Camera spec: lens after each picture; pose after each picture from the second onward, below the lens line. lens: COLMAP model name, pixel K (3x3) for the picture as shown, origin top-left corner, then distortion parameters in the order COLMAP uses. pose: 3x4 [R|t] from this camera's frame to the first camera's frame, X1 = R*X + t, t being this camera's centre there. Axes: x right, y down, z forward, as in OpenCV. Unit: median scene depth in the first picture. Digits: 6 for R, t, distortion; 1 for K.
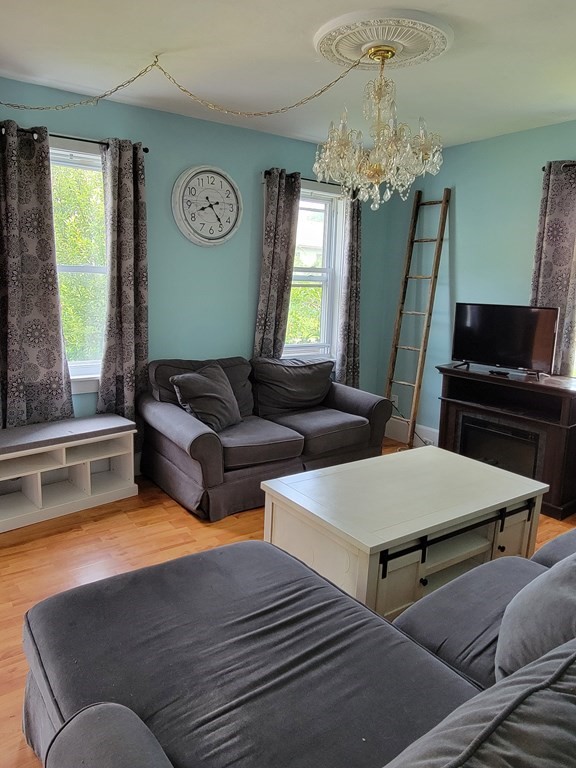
lens RADIAL K [[566.5, 0, 288.0], [0, 566.5, 384.0], [0, 0, 1]] dist [0.003594, 0.001182]
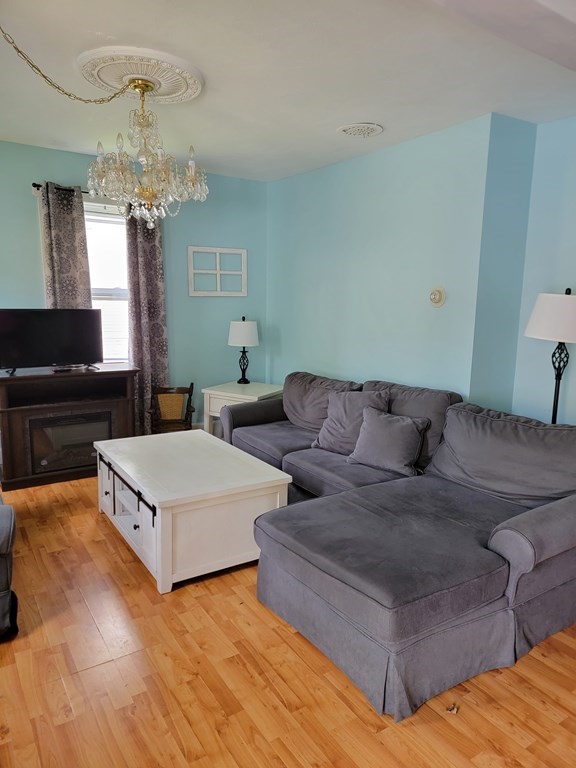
lens RADIAL K [[526.0, 0, 287.2], [0, 526.0, 397.7], [0, 0, 1]] dist [-0.000663, -0.041933]
pose [[0.042053, -0.218865, 0.974849, -0.620663], [0.158315, 0.964844, 0.209789, -0.114419], [-0.986493, 0.145511, 0.075224, 0.495631]]
